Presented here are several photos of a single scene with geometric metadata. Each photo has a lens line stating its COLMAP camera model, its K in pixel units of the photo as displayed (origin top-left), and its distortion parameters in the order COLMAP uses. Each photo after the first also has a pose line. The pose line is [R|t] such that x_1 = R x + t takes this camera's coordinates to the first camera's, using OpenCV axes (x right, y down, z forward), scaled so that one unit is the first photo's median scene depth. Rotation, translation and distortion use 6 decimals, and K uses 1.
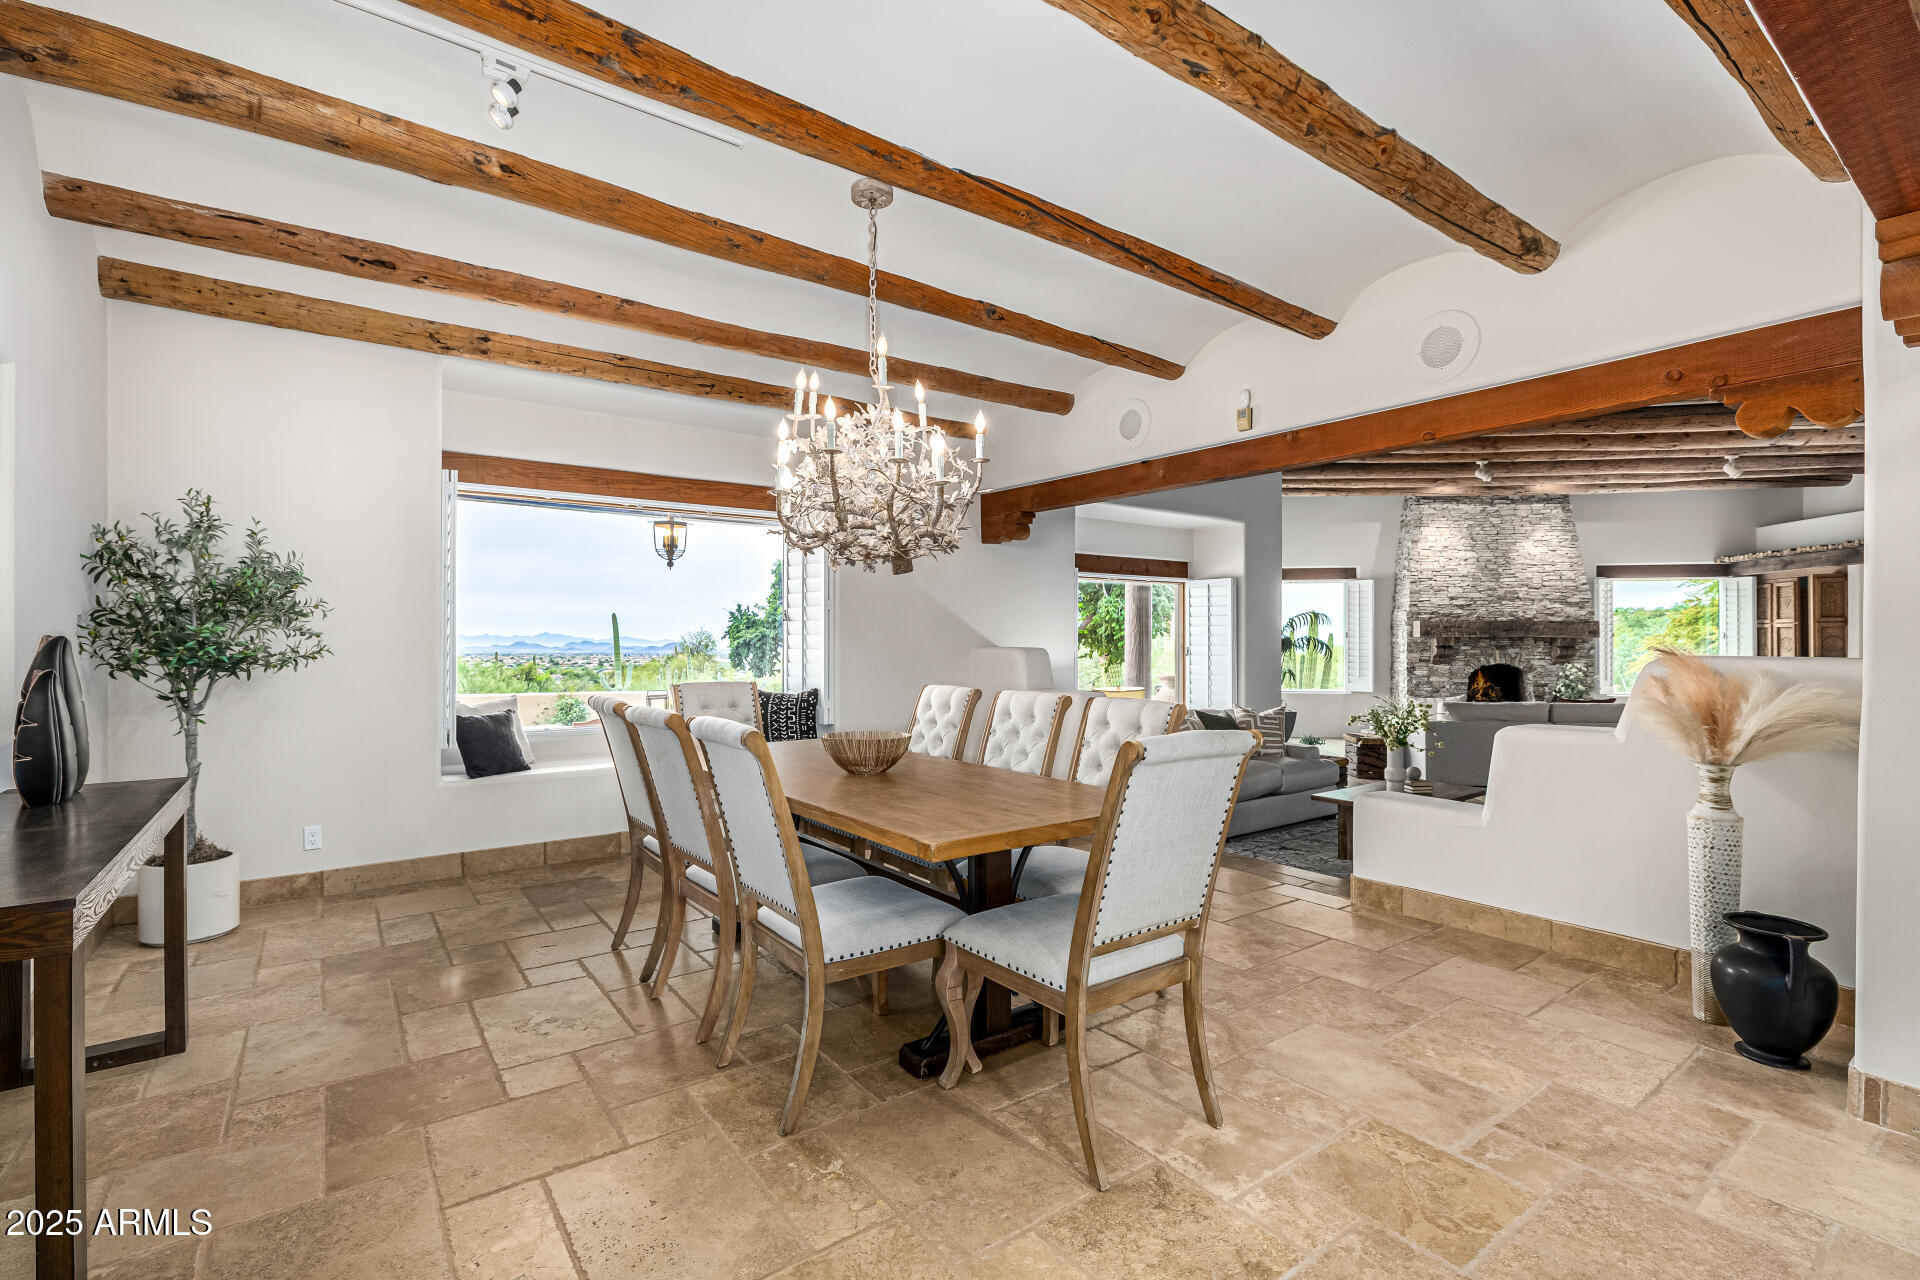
lens RADIAL K [[874.0, 0, 954.0], [0, 874.0, 641.2], [0, 0, 1]] dist [-0.000425, -0.000104]
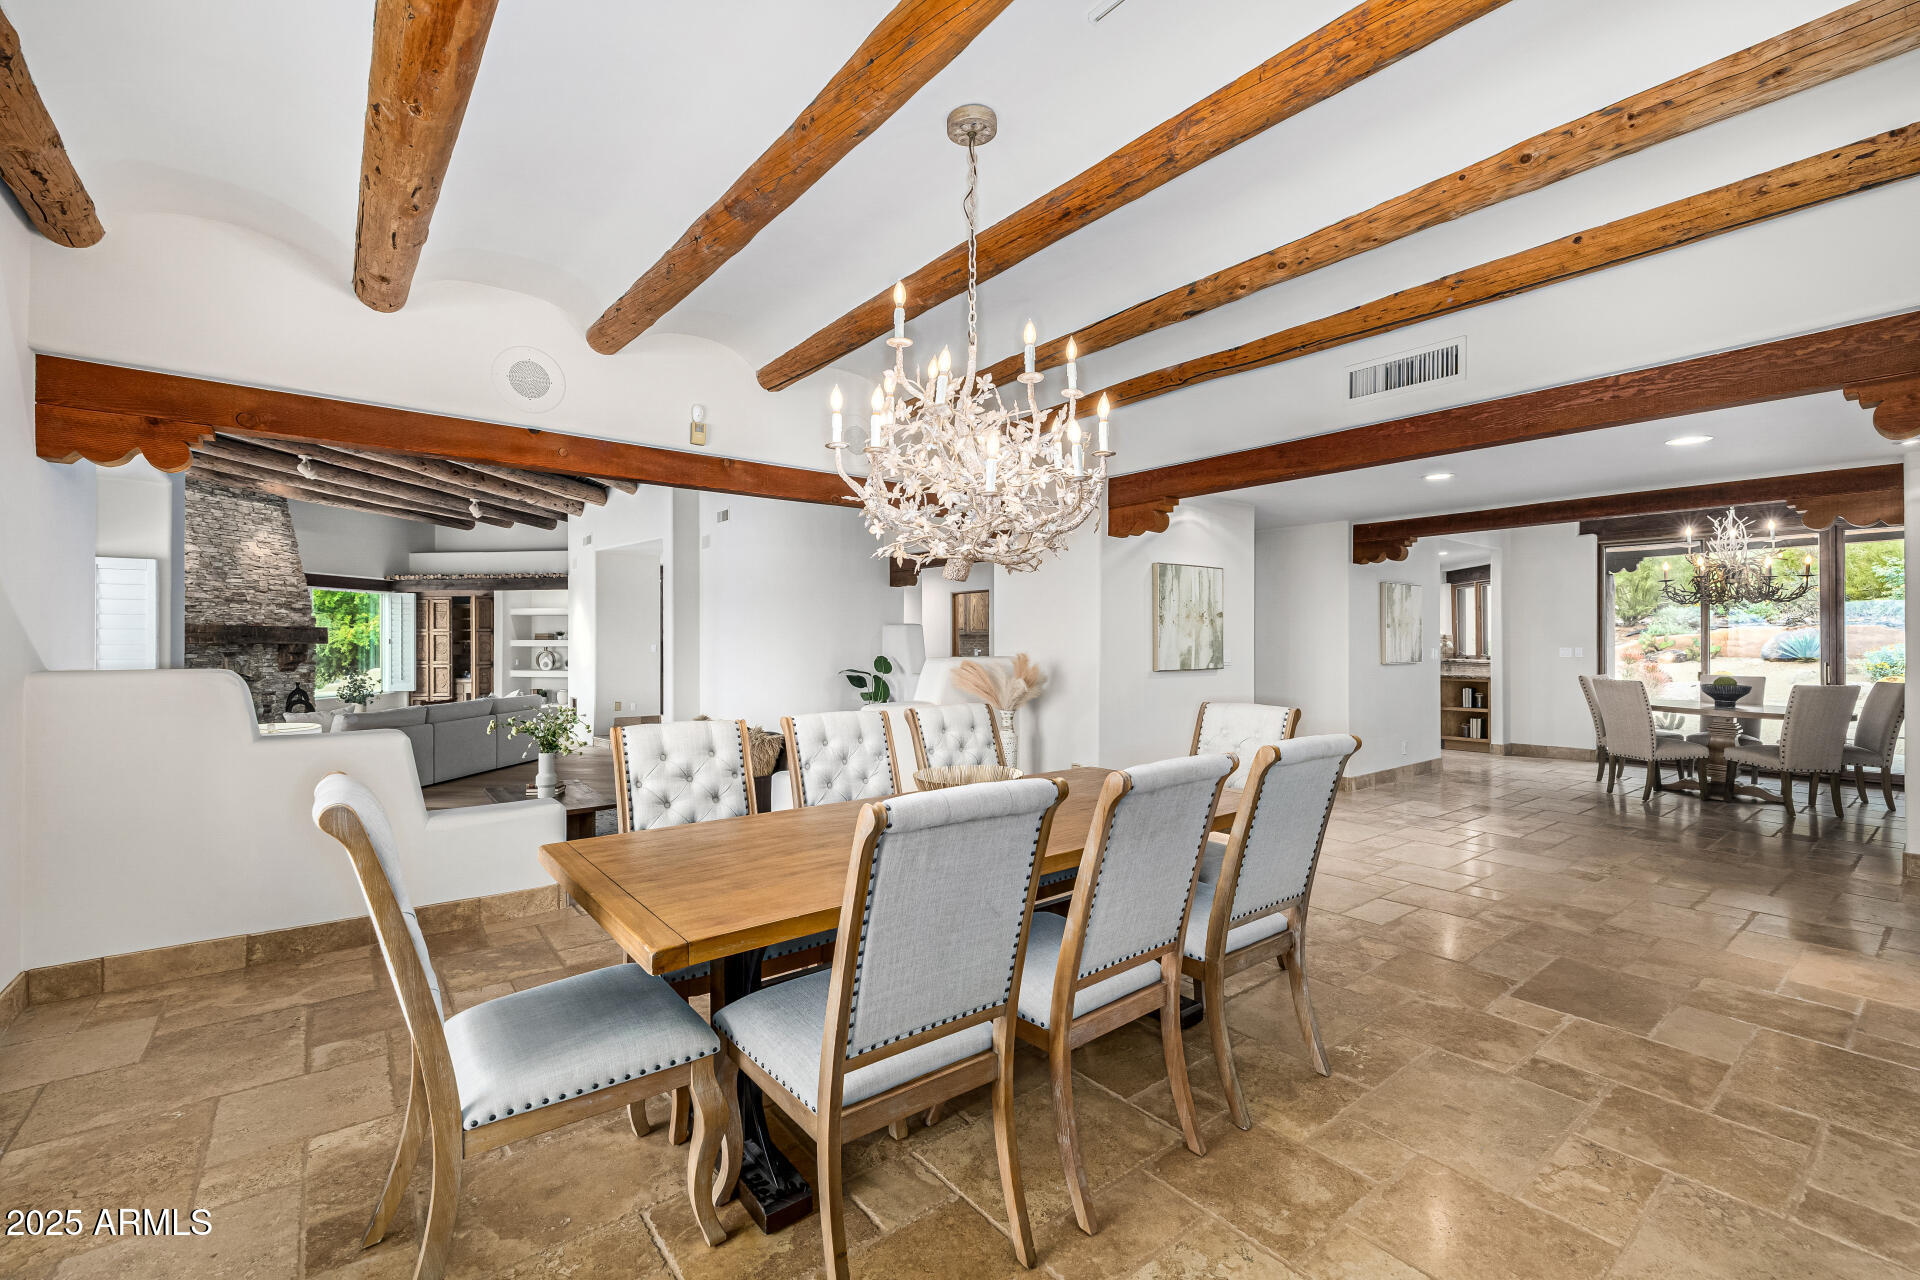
lens RADIAL K [[804.6, 0, 951.4], [0, 804.6, 639.6], [0, 0, 1]] dist [0.002126, 0.000068]
pose [[-0.032389, 0.001355, 0.999474, -0.234233], [0.003408, 0.999993, -0.001245, -0.005043], [-0.999470, 0.003366, -0.032394, 0.283880]]
